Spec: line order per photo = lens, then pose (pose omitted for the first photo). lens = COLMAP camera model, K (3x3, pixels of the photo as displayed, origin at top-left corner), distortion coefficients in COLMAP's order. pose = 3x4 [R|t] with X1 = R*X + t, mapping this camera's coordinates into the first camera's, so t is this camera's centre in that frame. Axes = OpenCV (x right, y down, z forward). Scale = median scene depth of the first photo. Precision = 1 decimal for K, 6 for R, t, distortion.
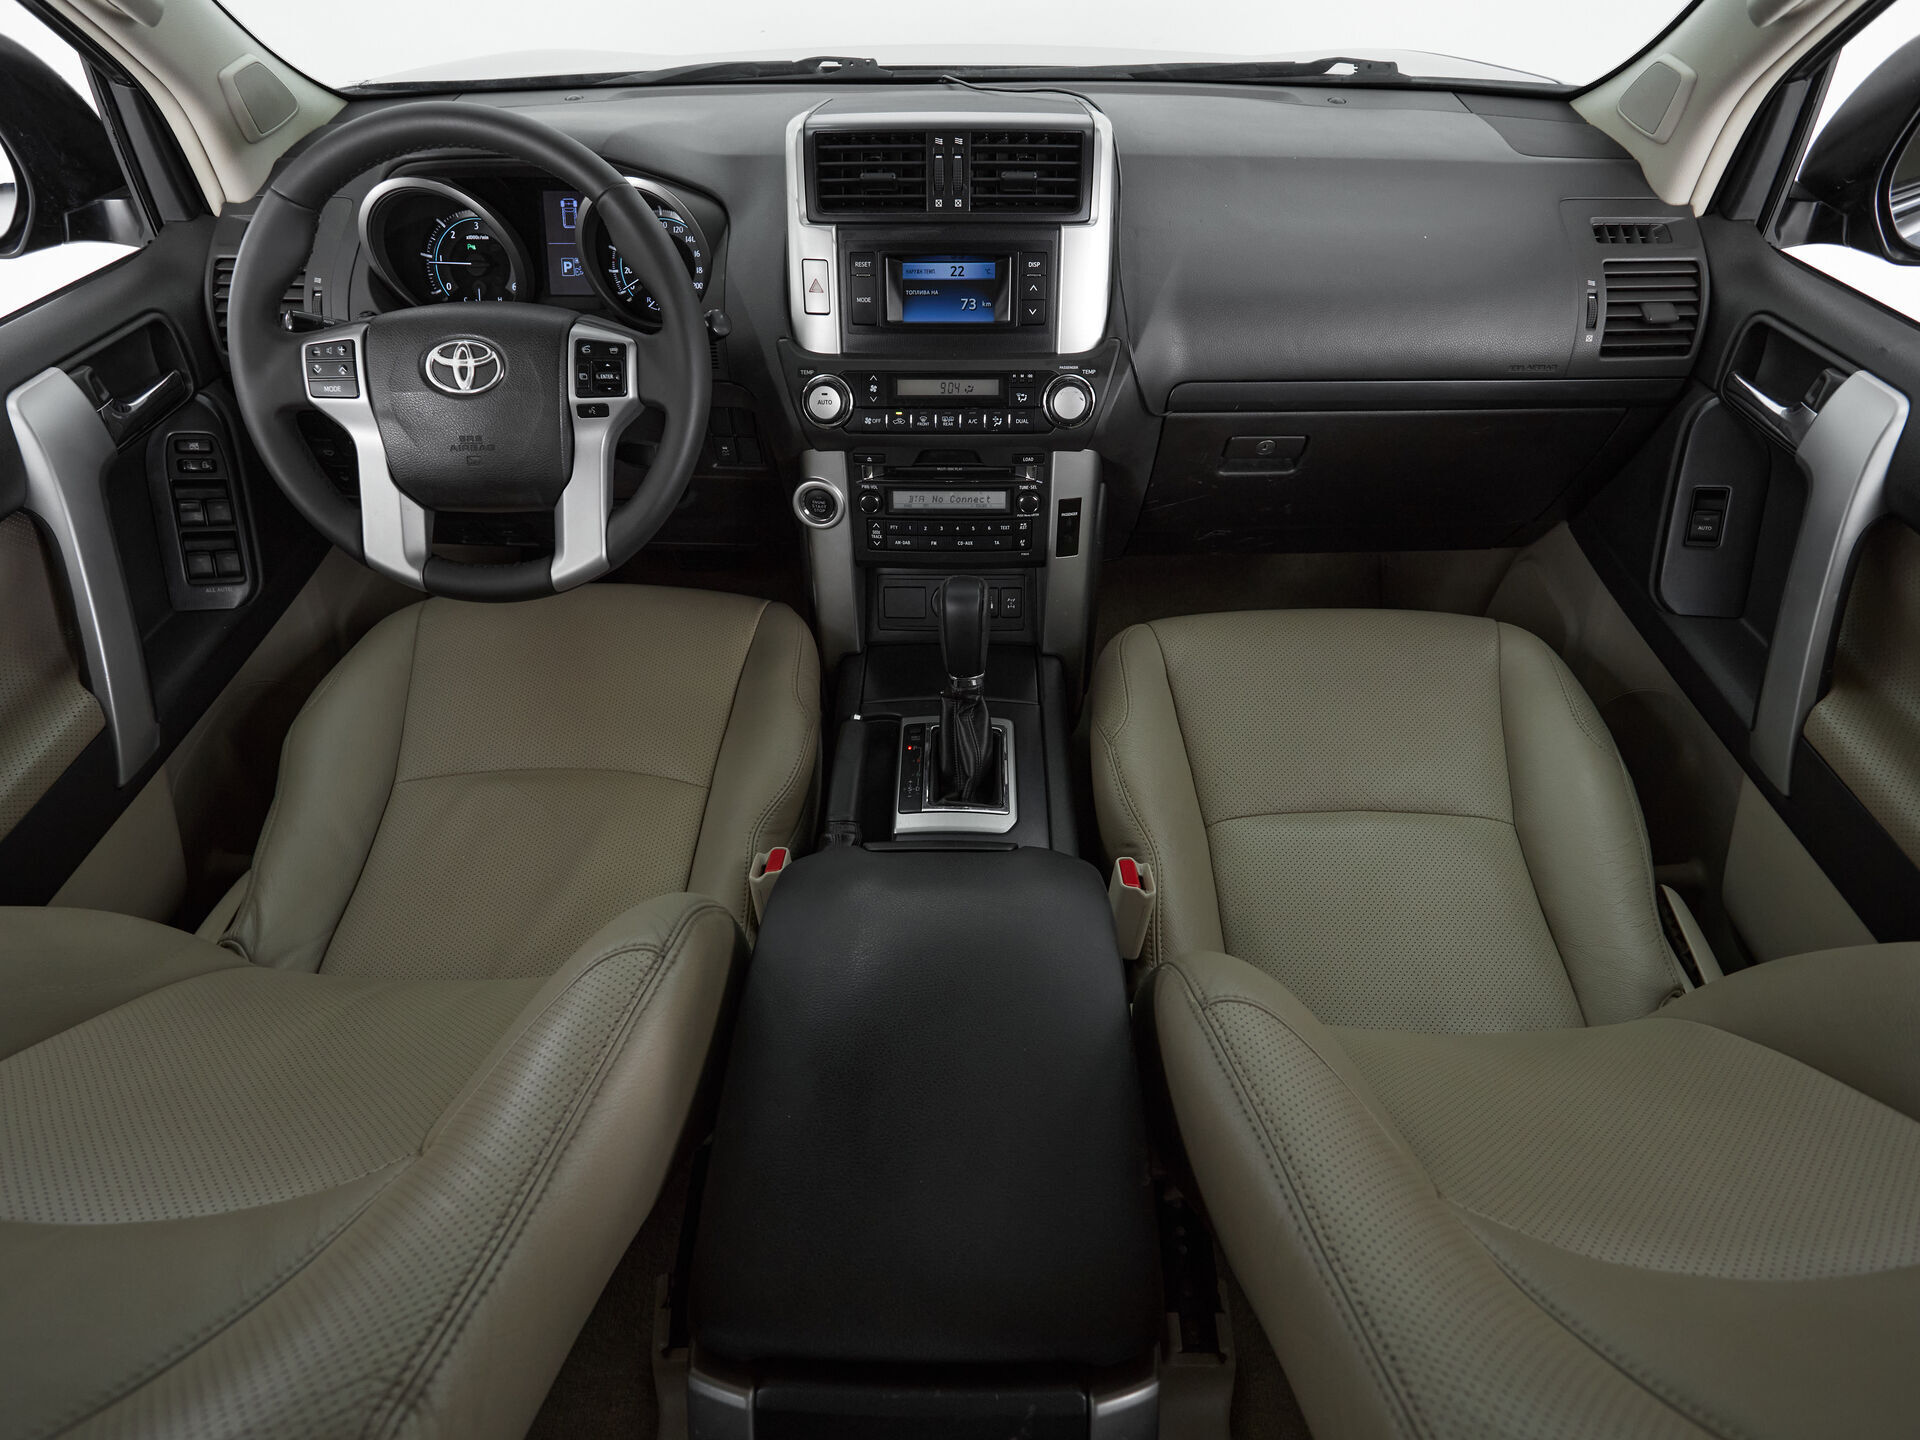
lens RADIAL K [[1032.2, 0, 947.2], [0, 1032.2, 714.3], [0, 0, 1]] dist [0.002019, -0.004110]
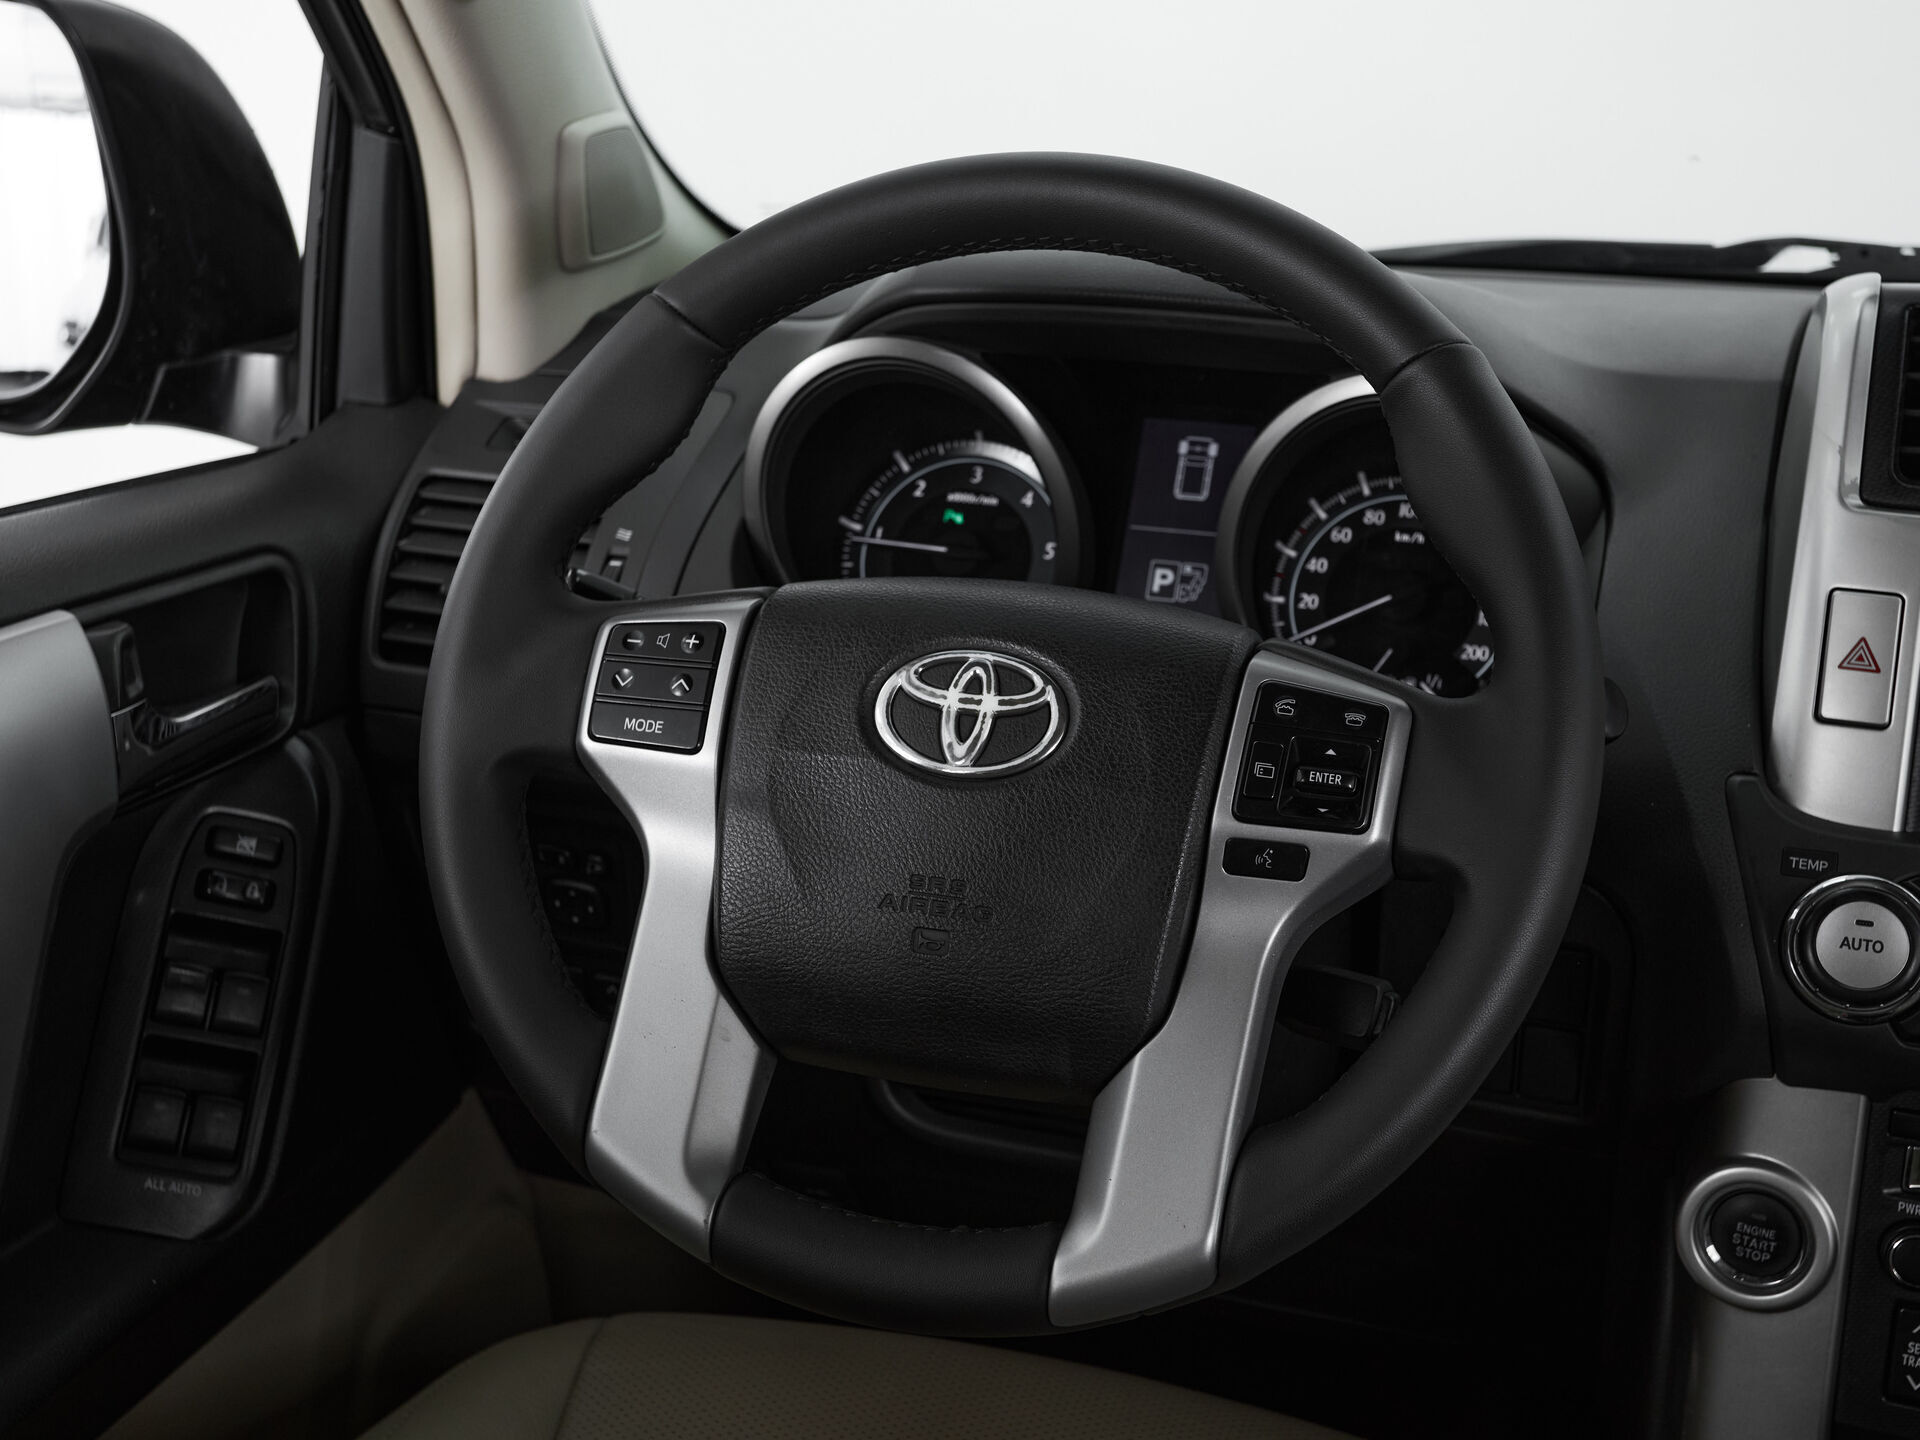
lens RADIAL K [[2508.5, 0, 952.9], [0, 2508.5, 737.2], [0, 0, 1]] dist [0.015517, 0.000000]
pose [[0.954900, 0.114147, -0.274111, -0.181315], [-0.220840, 0.890115, -0.398654, 0.046710], [0.198485, 0.441209, 0.875179, 0.143030]]
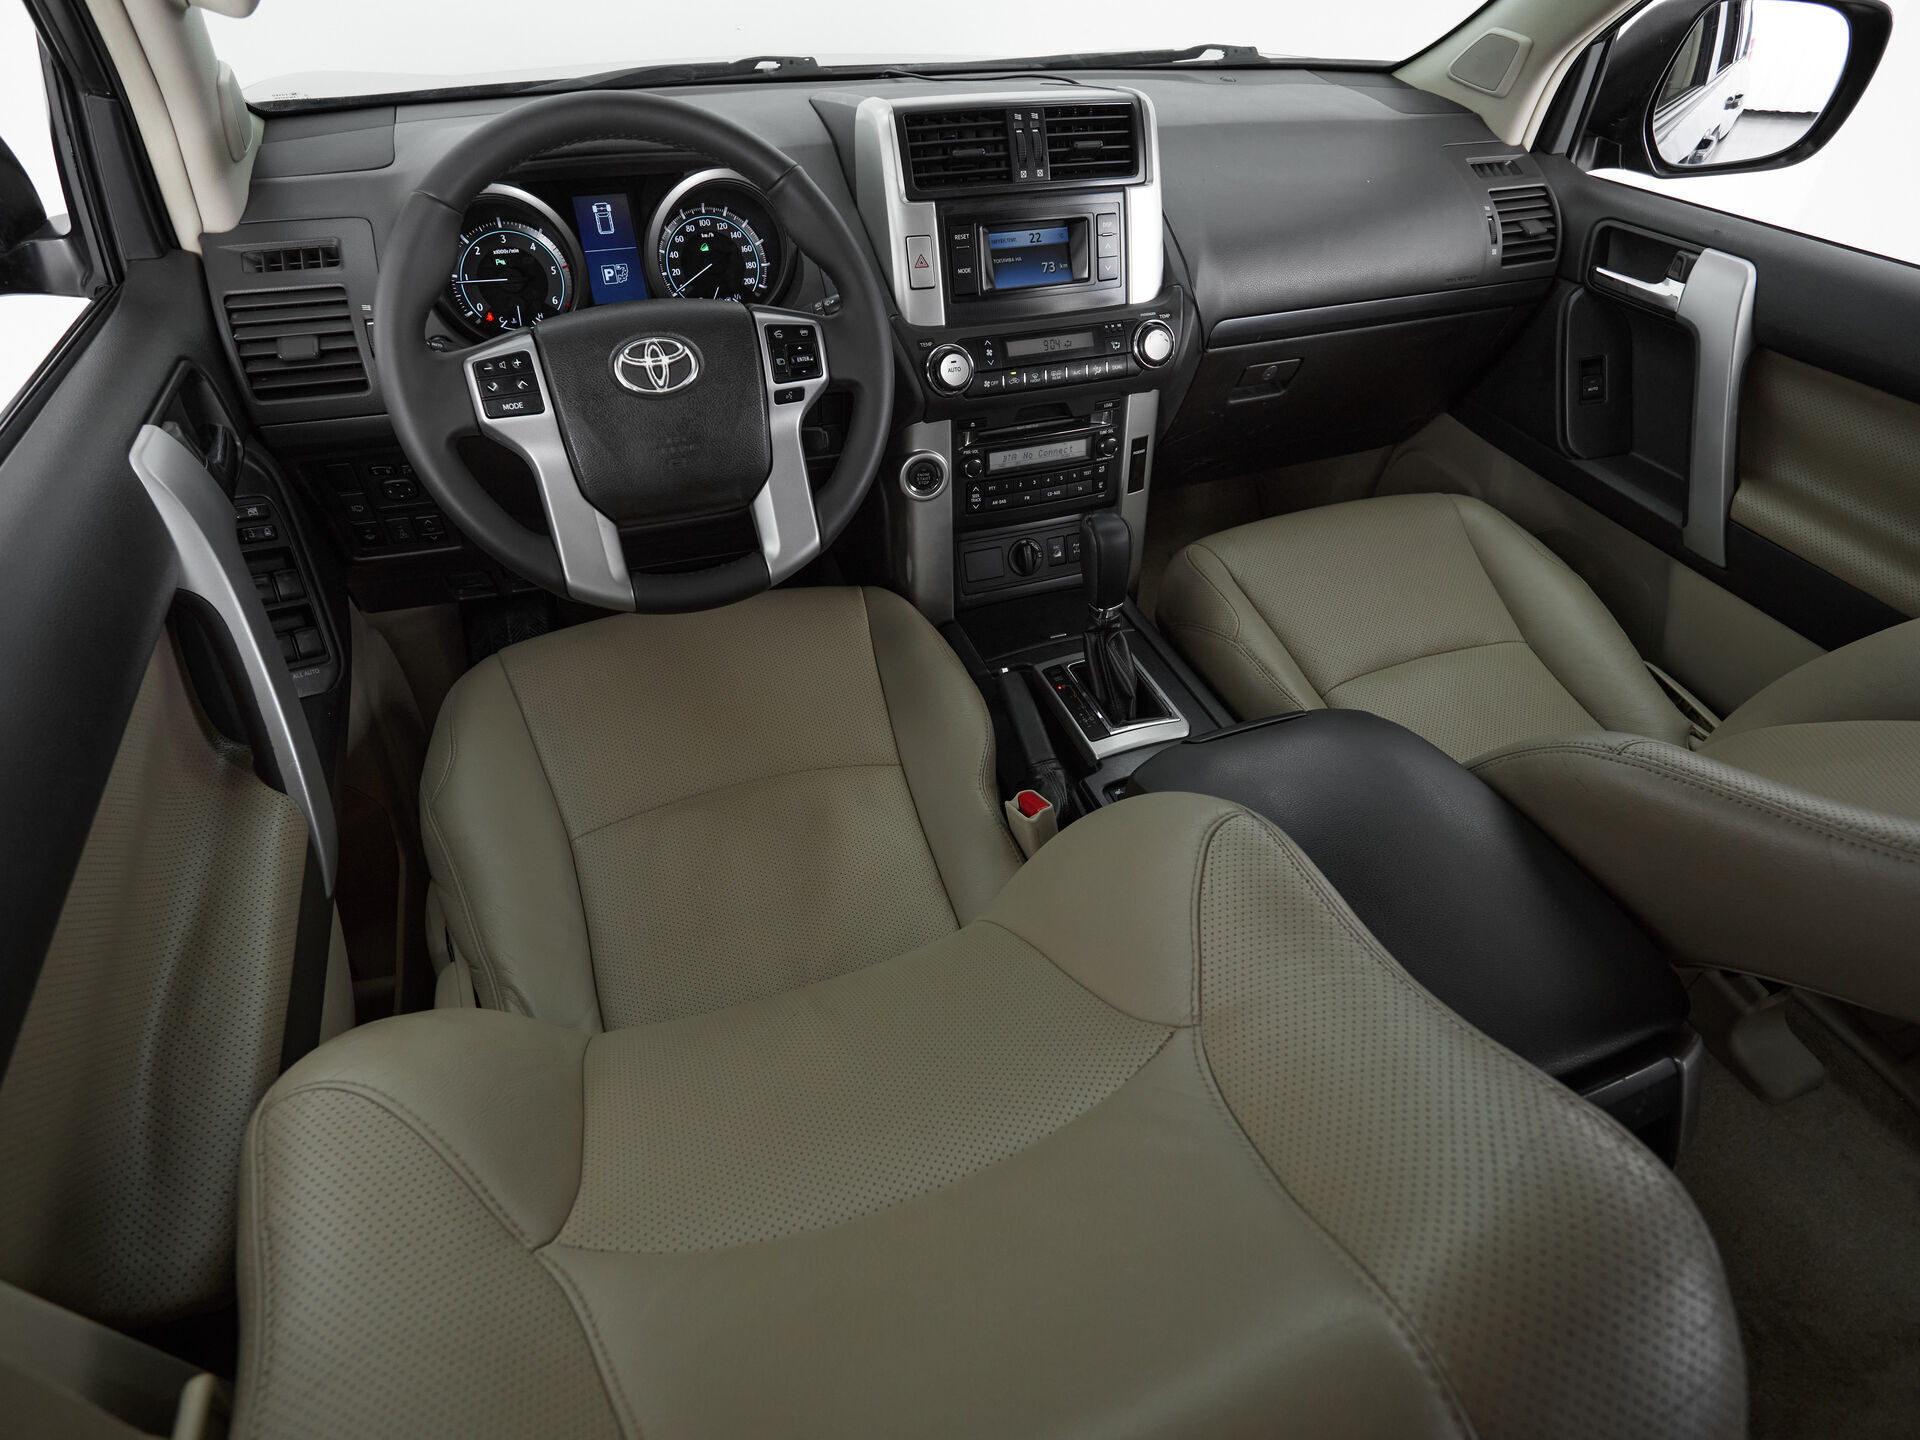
lens RADIAL K [[1032.2, 0, 949.3], [0, 1032.2, 714.1], [0, 0, 1]] dist [0.002019, -0.004110]
pose [[0.930600, -0.215425, 0.295933, -0.488869], [0.221961, 0.974985, 0.011758, 0.022795], [-0.291063, 0.054743, 0.955136, 0.022883]]
